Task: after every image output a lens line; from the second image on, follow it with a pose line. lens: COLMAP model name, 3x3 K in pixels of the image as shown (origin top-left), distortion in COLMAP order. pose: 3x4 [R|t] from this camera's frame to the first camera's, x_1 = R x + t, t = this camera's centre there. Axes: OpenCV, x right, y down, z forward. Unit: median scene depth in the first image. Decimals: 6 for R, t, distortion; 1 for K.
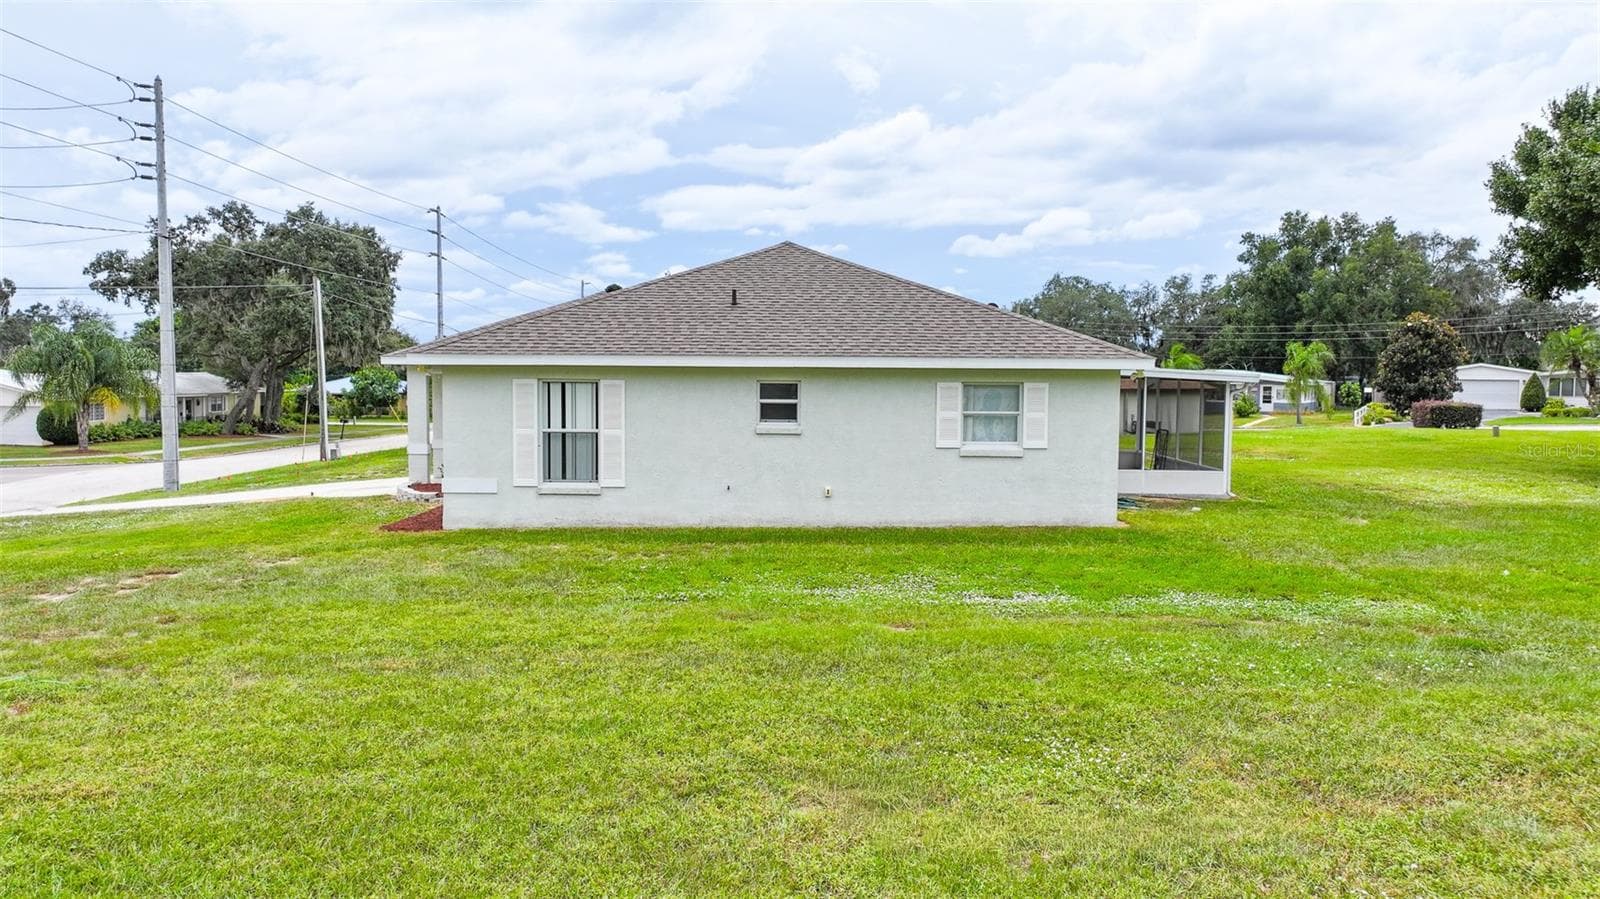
lens RADIAL K [[1184.1, 0, 799.9], [0, 1184.1, 454.7], [0, 0, 1]] dist [0.000082, 0.016418]
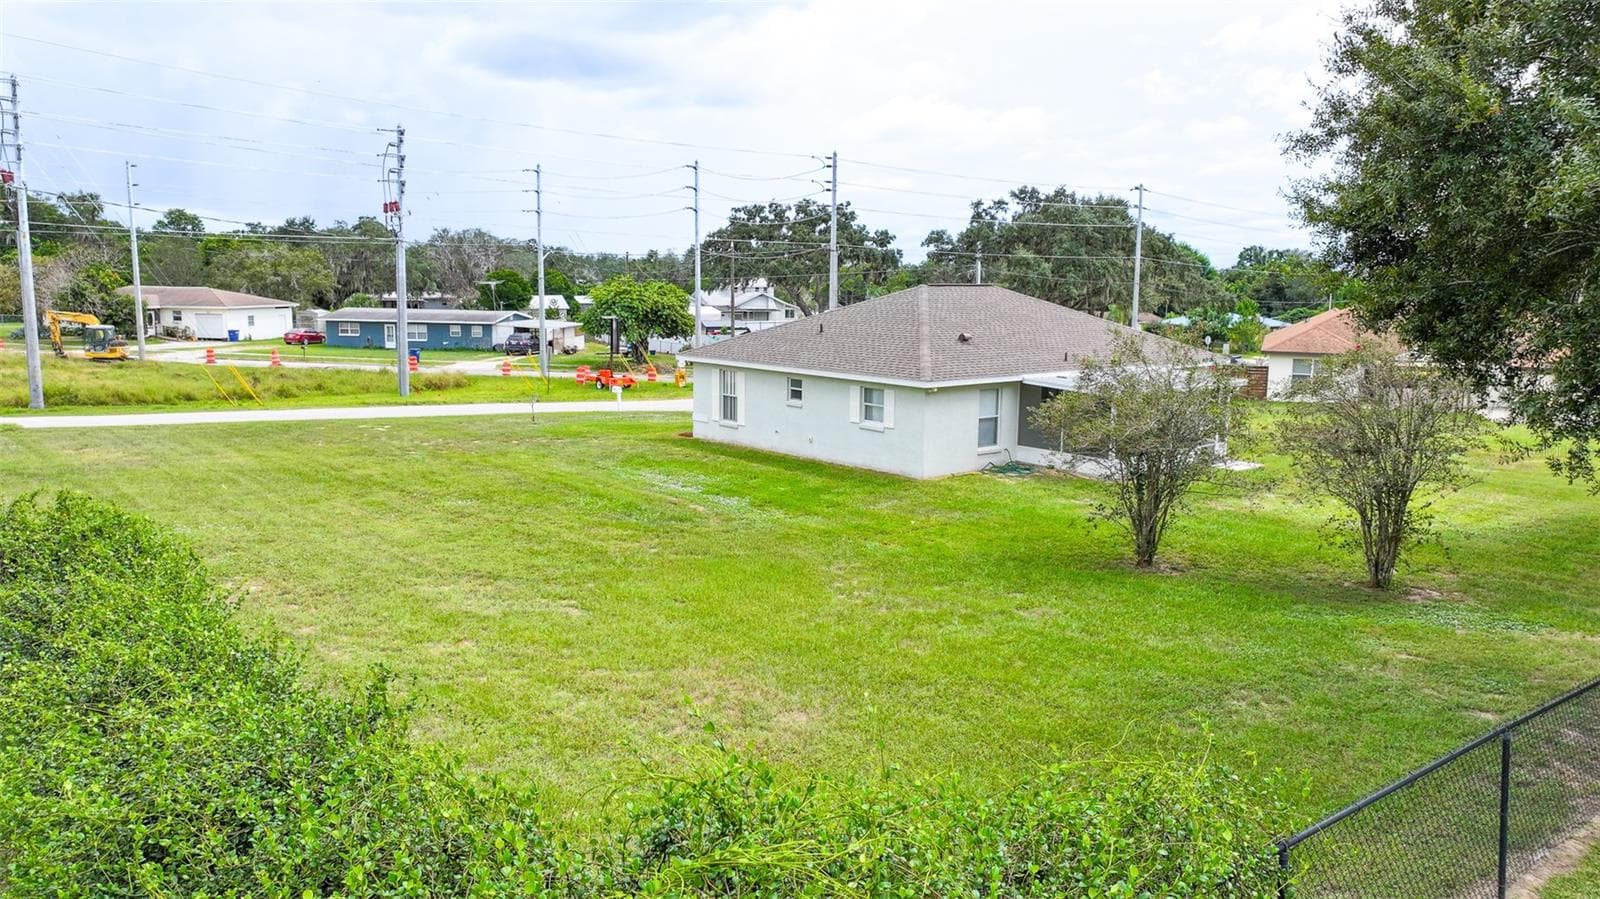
lens RADIAL K [[1184.1, 0, 800.9], [0, 1184.1, 446.7], [0, 0, 1]] dist [0.000082, 0.016418]
pose [[0.643617, 0.114503, -0.756734, 1.415804], [-0.059346, 0.993235, 0.099814, -0.141656], [0.763043, -0.019333, 0.646058, -0.213603]]
